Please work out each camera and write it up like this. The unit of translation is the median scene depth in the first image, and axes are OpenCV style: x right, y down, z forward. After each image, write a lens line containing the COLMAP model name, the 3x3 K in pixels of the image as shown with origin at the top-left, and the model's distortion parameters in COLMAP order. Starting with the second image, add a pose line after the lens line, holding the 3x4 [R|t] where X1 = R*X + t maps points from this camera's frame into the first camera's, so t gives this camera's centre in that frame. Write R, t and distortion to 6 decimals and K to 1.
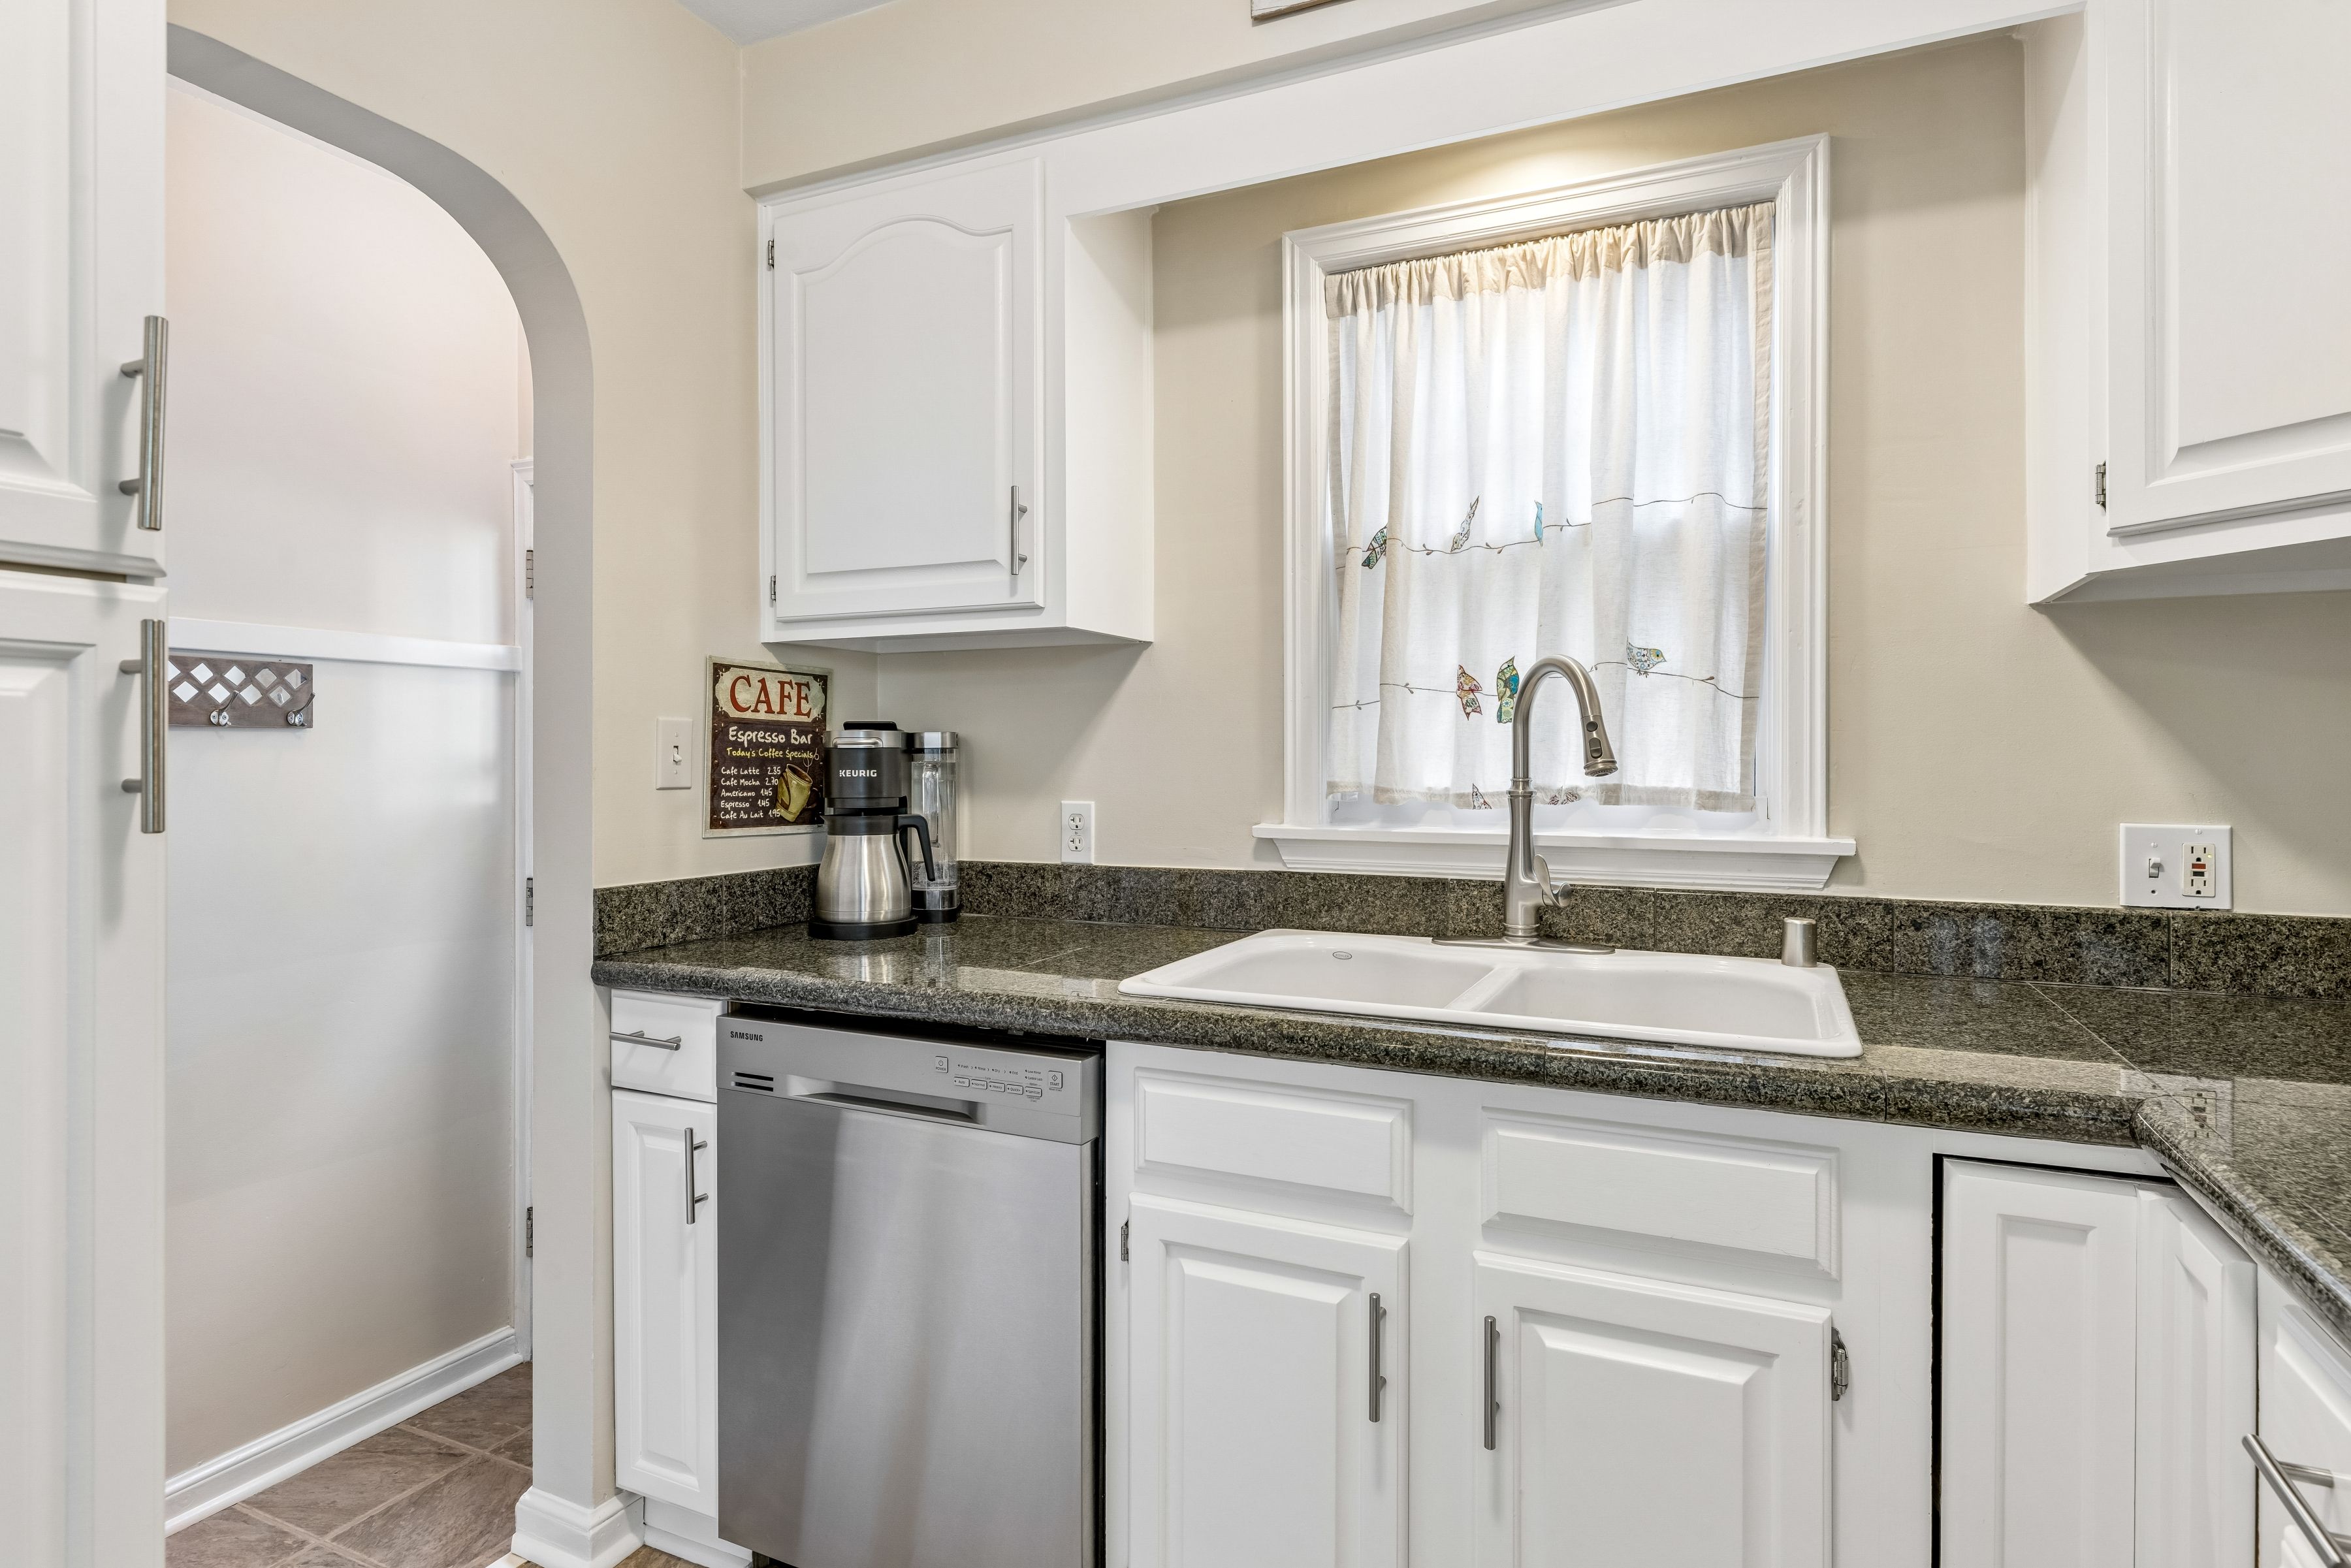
lens RADIAL K [[1270.2, 0, 1156.0], [0, 1270.2, 752.8], [0, 0, 1]] dist [-0.002503, 0.000139]
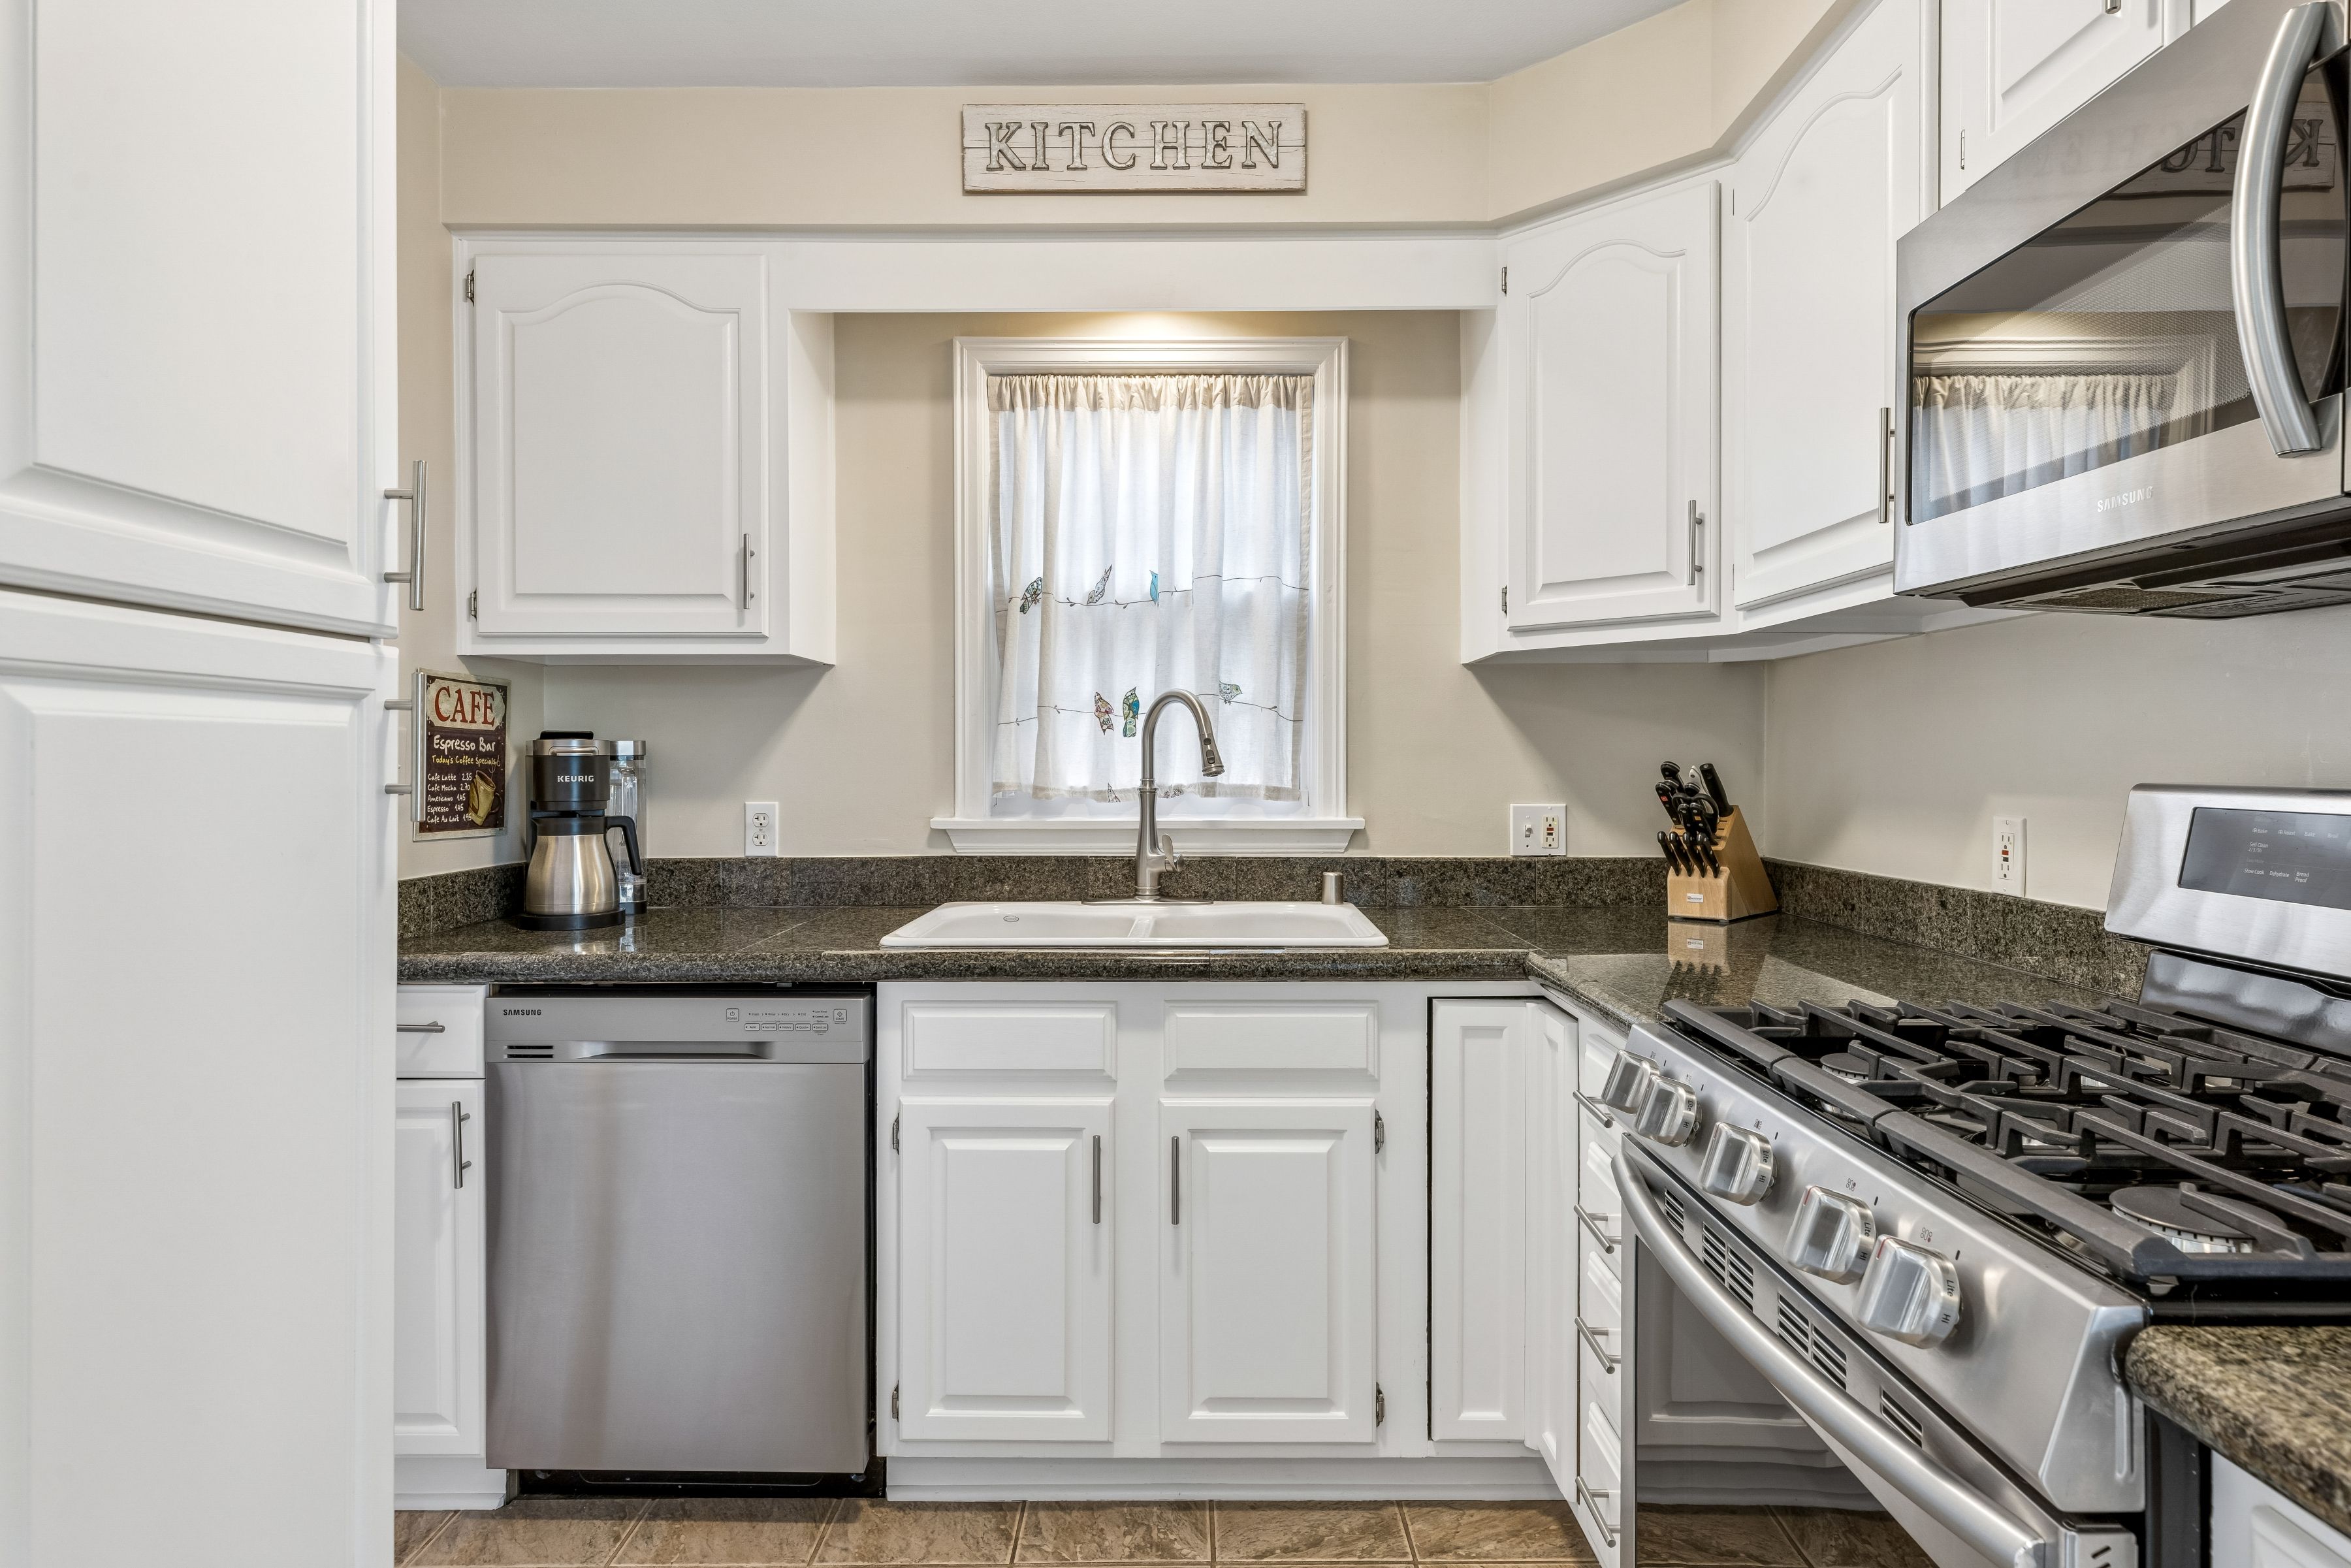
lens RADIAL K [[1336.0, 0, 1182.5], [0, 1336.0, 756.8], [0, 0, 1]] dist [0.007127, -0.001908]
pose [[0.910293, -0.000646, 0.413963, -0.272511], [0.000049, 0.999999, 0.001454, -0.005178], [-0.413964, -0.001303, 0.910292, -0.314730]]
